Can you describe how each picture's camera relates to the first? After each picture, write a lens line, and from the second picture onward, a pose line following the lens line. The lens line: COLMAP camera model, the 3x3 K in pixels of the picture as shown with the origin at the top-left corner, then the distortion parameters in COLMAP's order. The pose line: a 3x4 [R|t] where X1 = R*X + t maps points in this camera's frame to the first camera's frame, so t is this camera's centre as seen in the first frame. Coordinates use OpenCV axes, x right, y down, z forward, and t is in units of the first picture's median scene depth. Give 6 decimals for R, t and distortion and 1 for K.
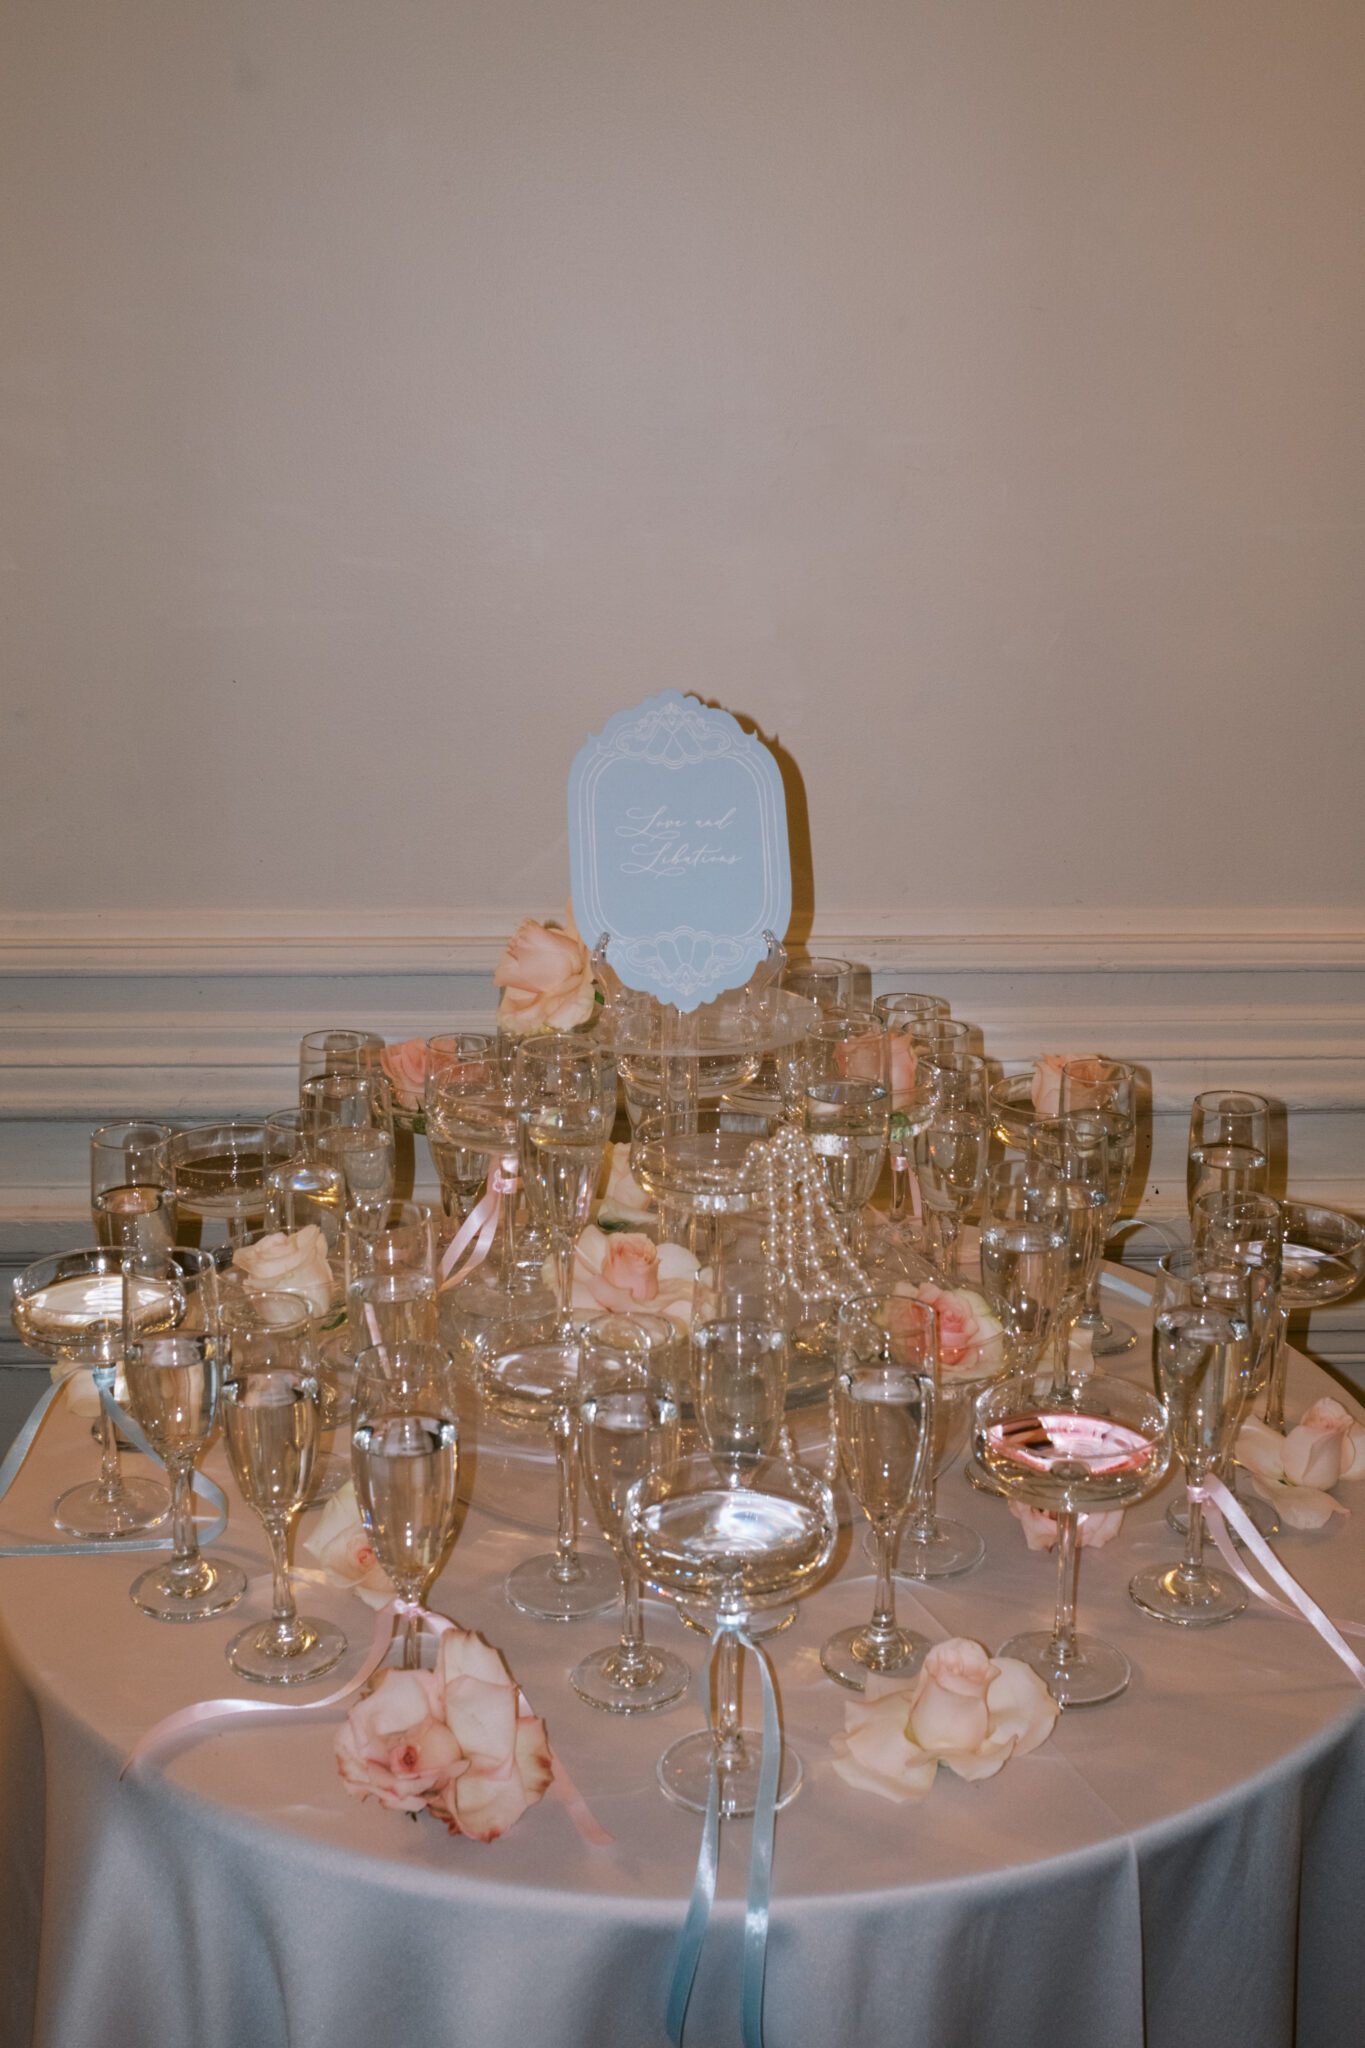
lens RADIAL K [[1971.1, 0, 682.5], [0, 1971.1, 1024.0], [0, 0, 1]] dist [-0.045914, 0.009409]
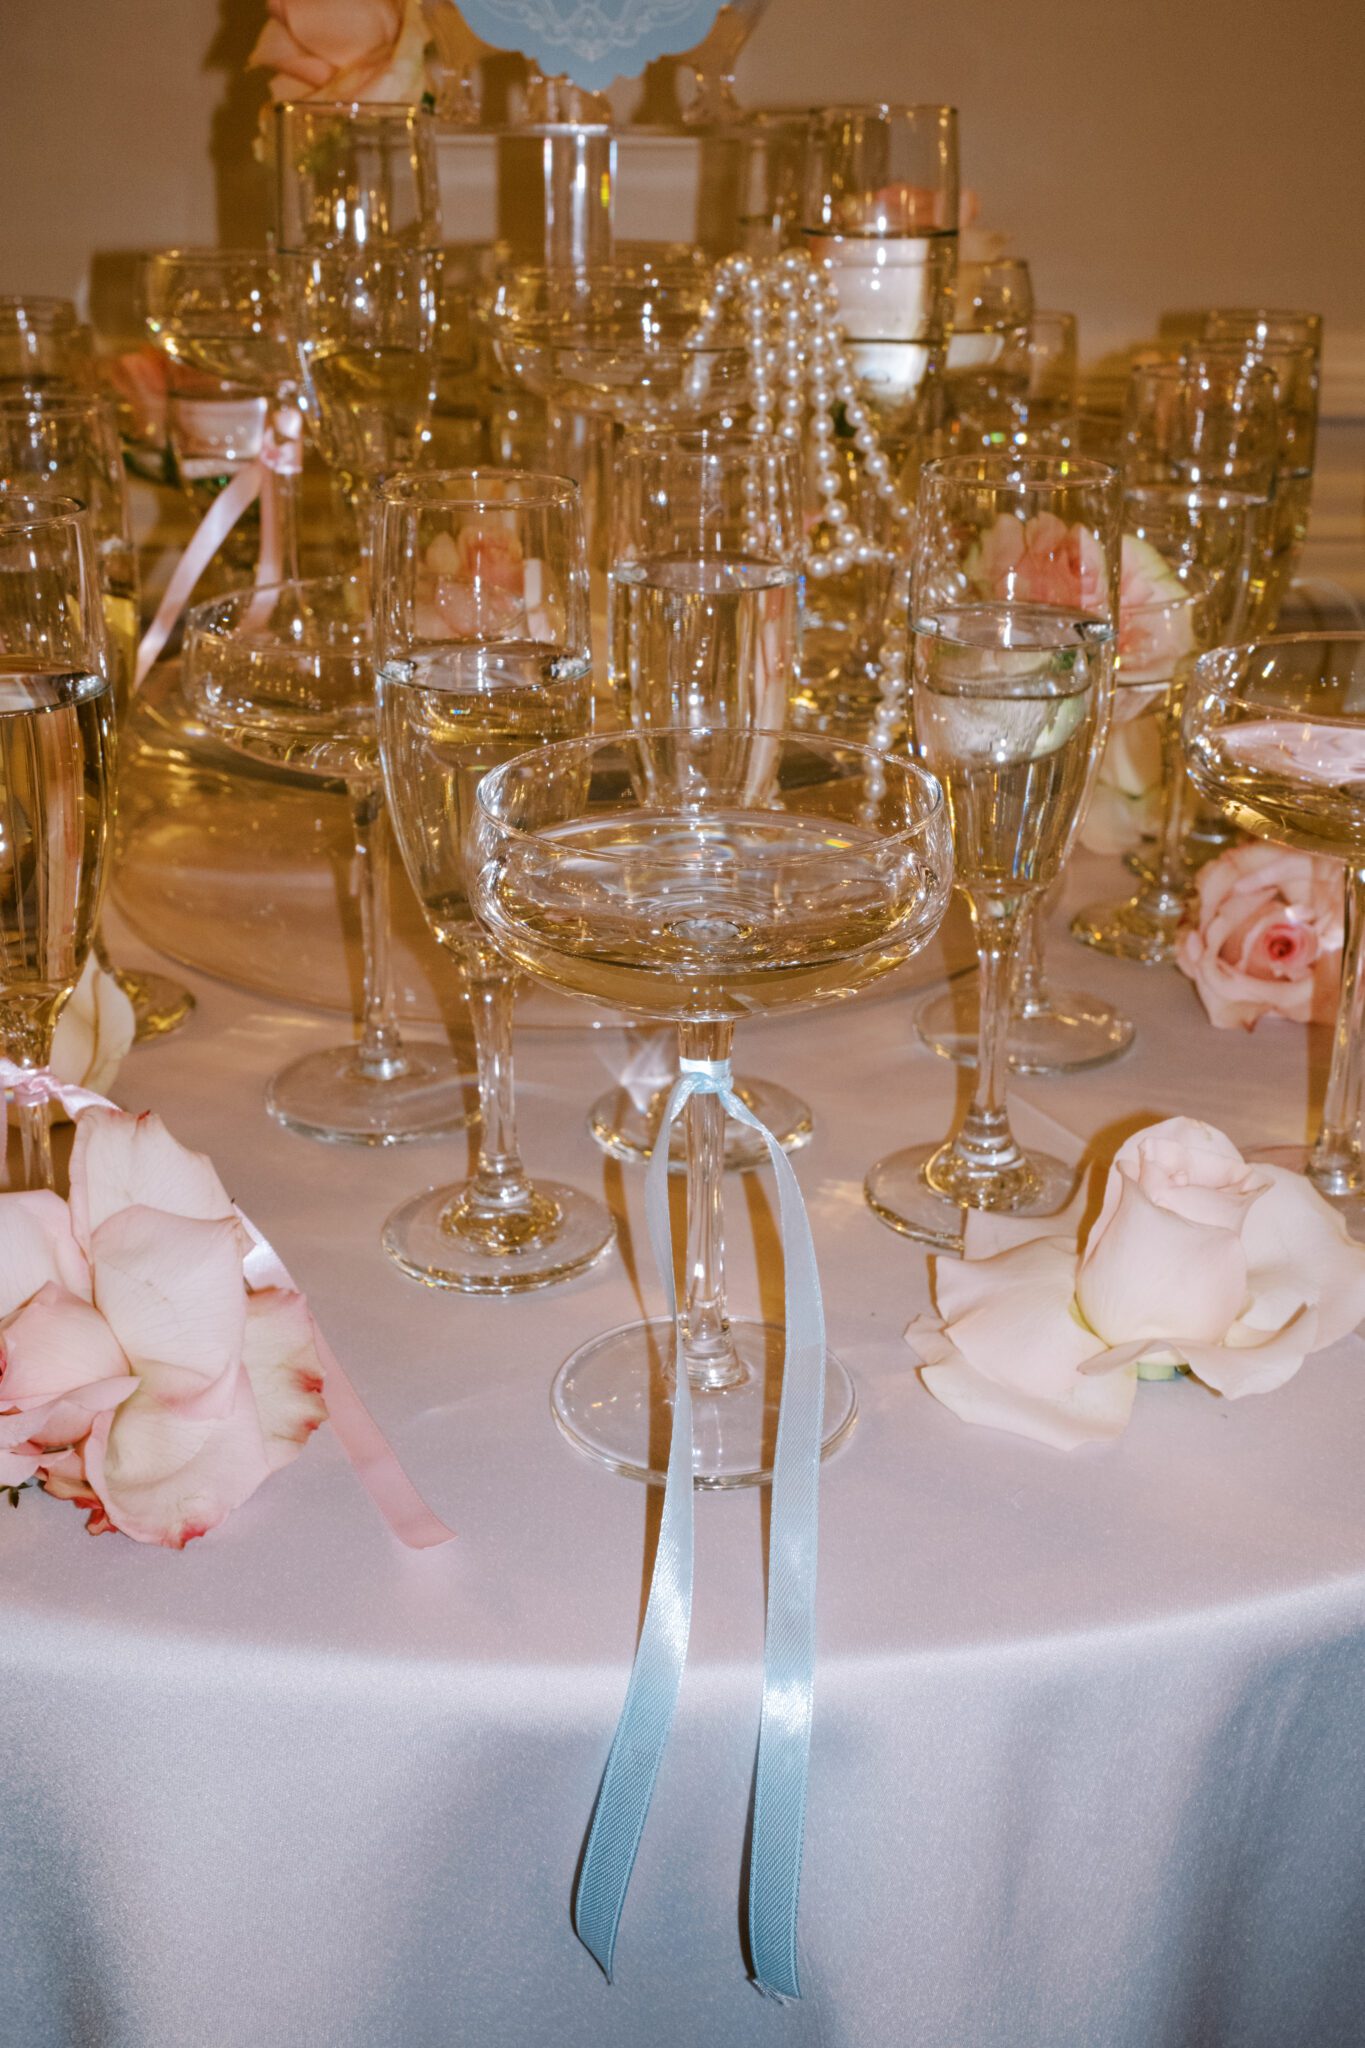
lens RADIAL K [[1971.1, 0, 682.5], [0, 1971.1, 1024.0], [0, 0, 1]] dist [-0.045914, 0.009409]
pose [[0.998619, -0.008350, 0.051867, -0.005409], [0.001363, 0.991074, 0.133306, 0.232003], [-0.052517, -0.133051, 0.989717, 0.547162]]
